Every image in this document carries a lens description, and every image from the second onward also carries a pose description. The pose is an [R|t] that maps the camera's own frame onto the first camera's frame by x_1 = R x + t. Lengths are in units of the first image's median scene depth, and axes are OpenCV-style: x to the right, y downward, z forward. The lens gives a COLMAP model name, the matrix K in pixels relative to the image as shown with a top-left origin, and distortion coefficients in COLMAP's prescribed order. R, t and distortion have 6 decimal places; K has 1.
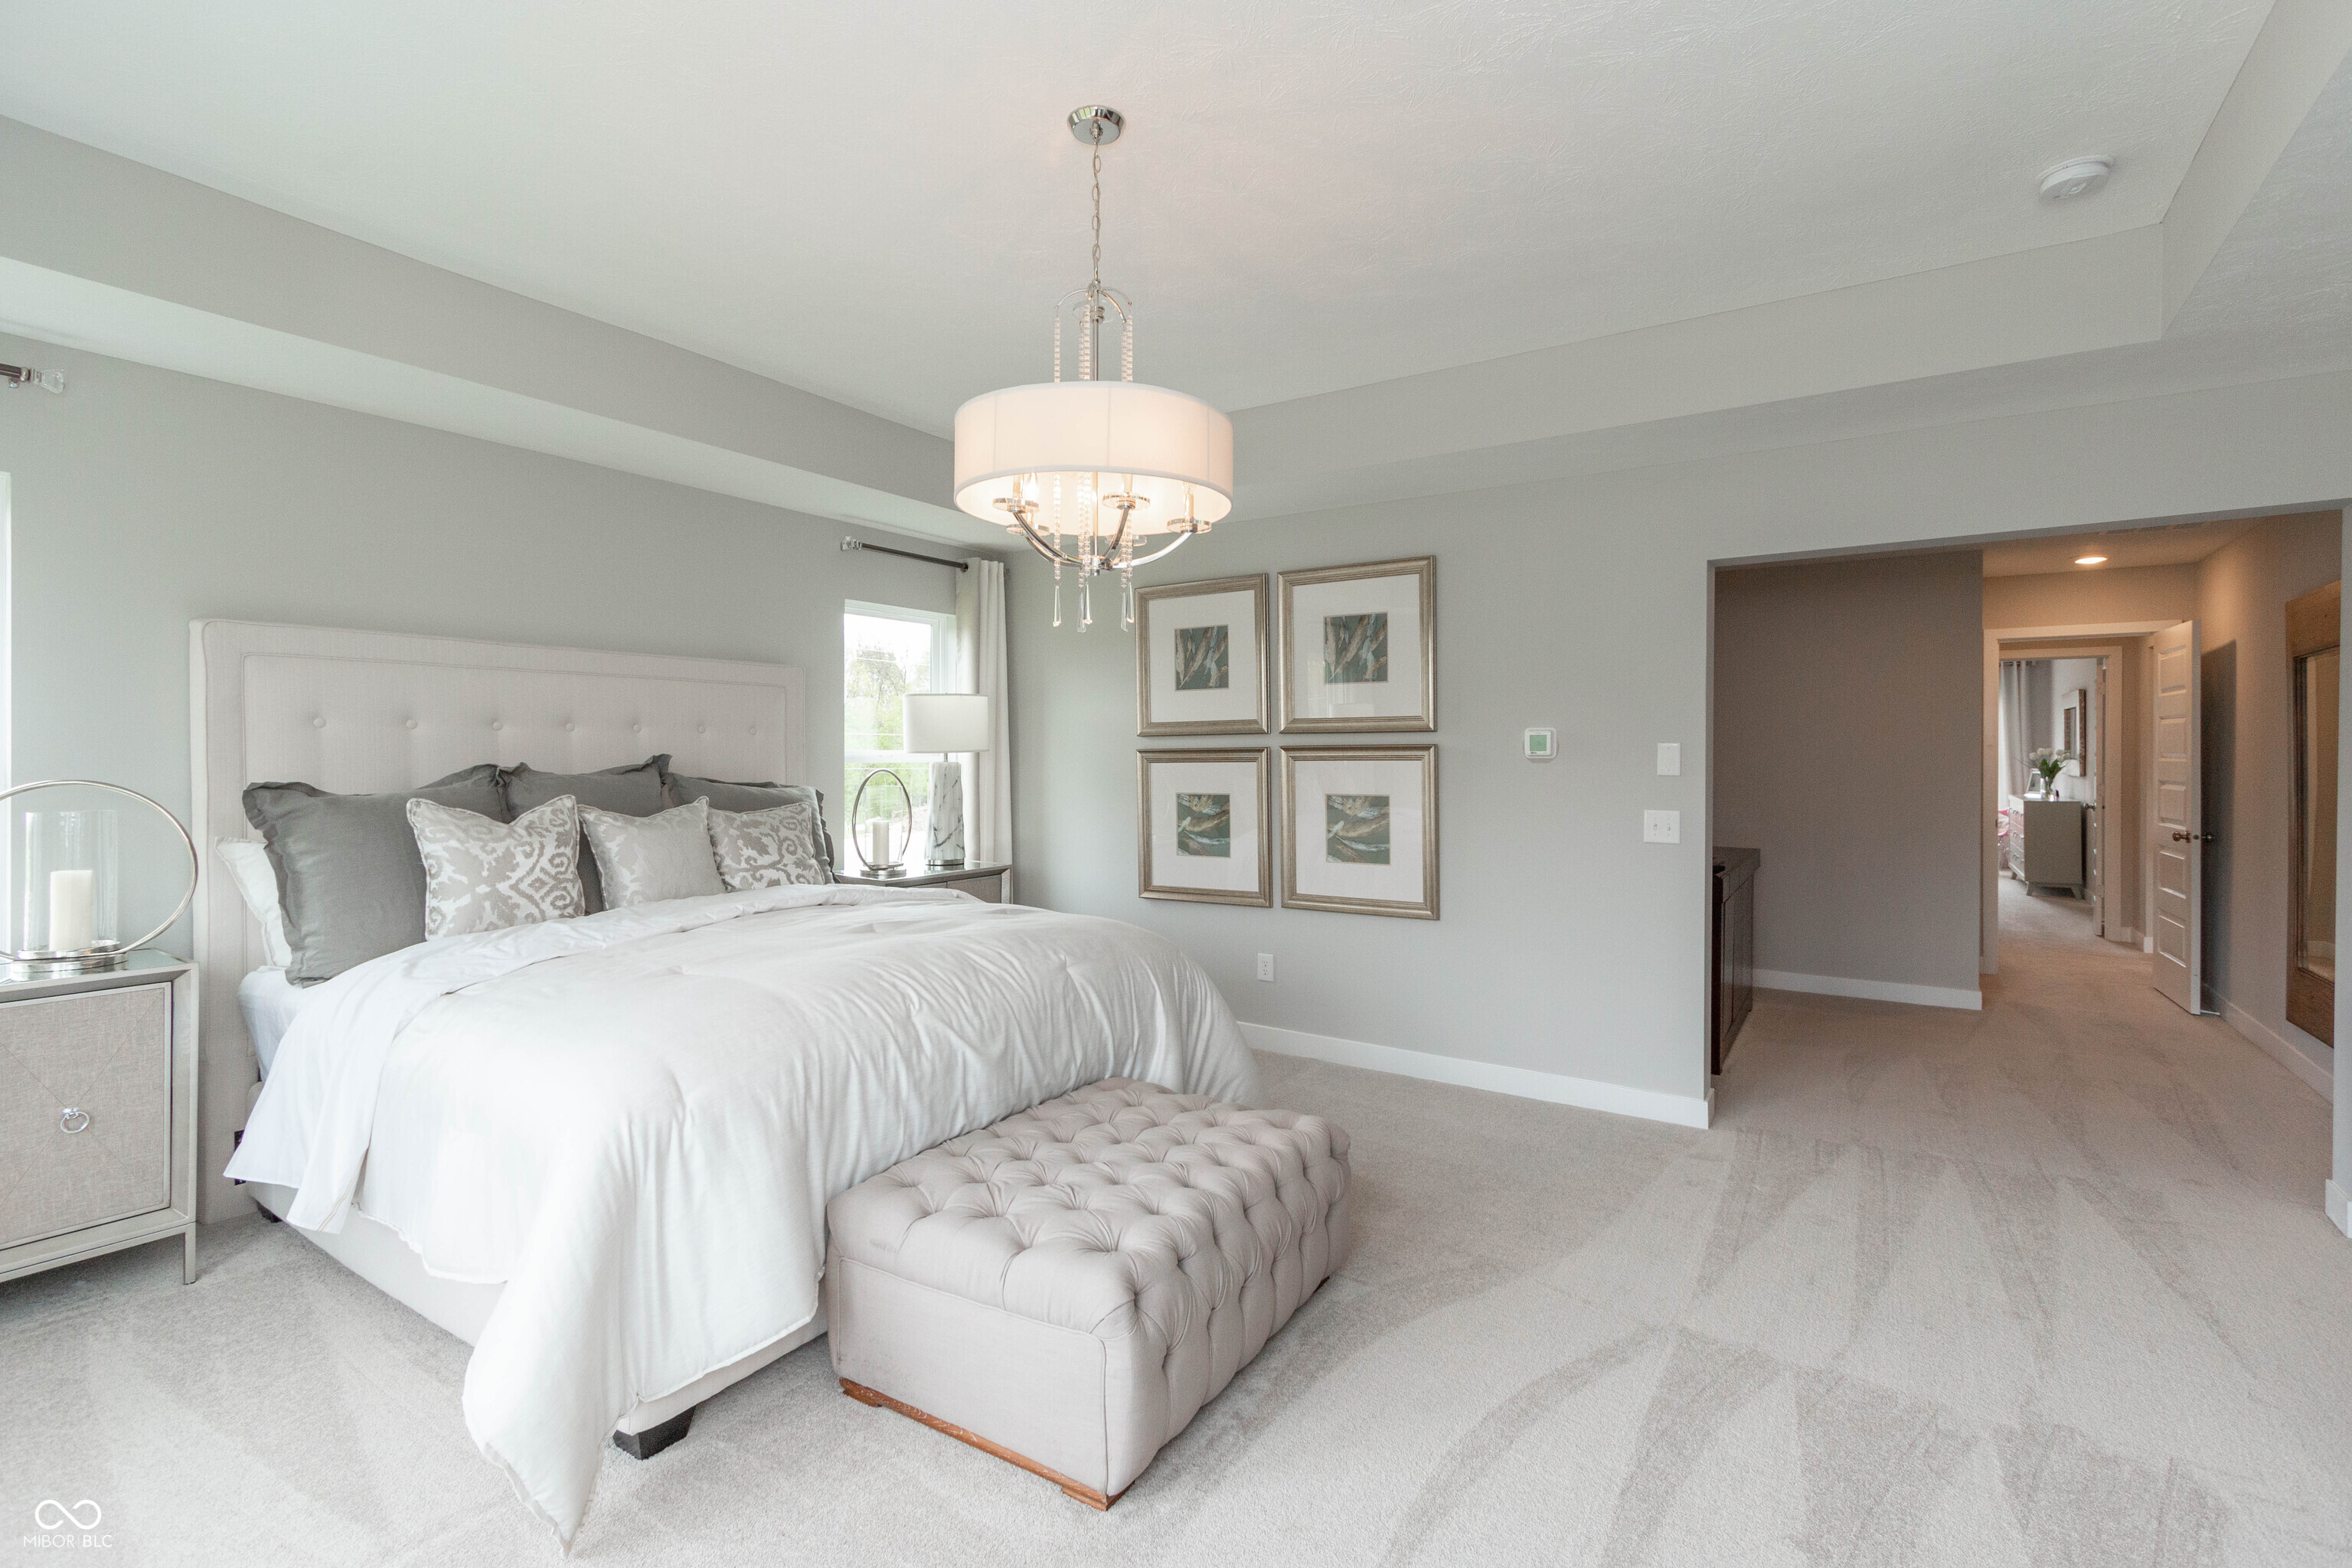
lens RADIAL K [[1101.4, 0, 1172.4], [0, 1101.4, 766.2], [0, 0, 1]] dist [-0.000812, -0.000793]
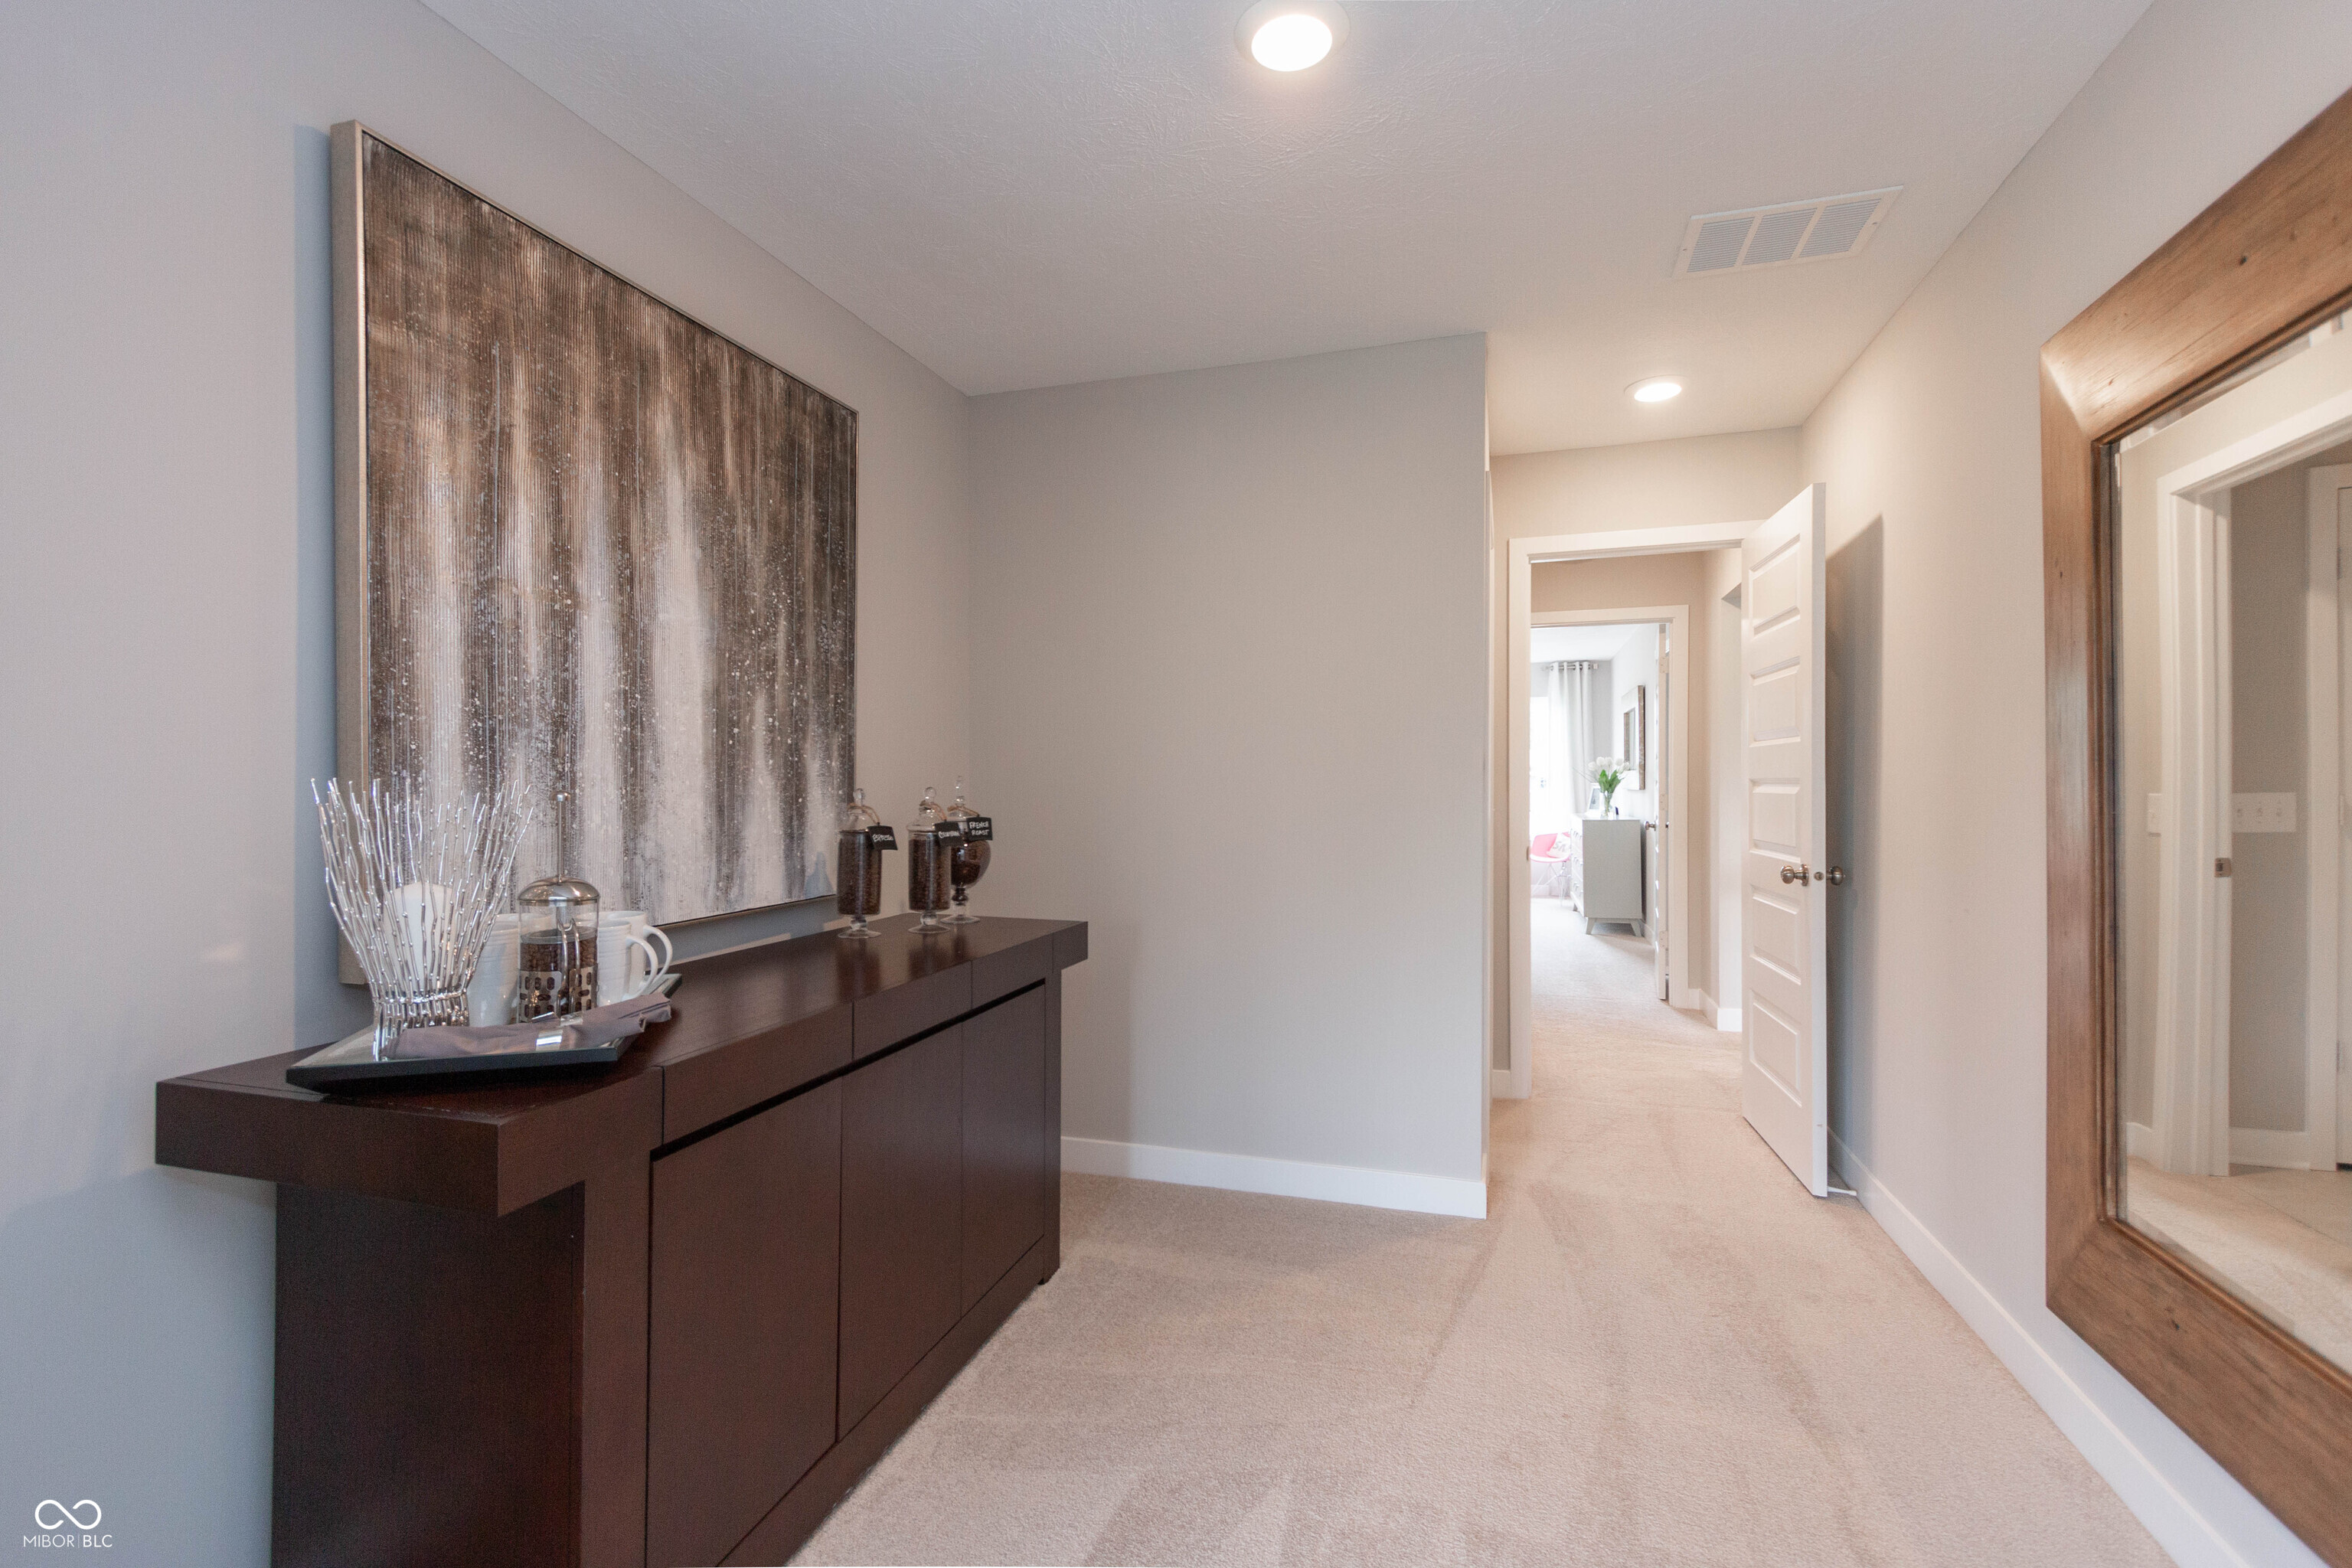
lens RADIAL K [[1101.4, 0, 1172.4], [0, 1101.4, 766.2], [0, 0, 1]] dist [-0.000812, -0.000793]
pose [[0.957978, 0.013589, 0.286519, 0.252098], [-0.007366, 0.999713, -0.022788, 0.013182], [-0.286747, 0.019720, 0.957803, 0.308668]]
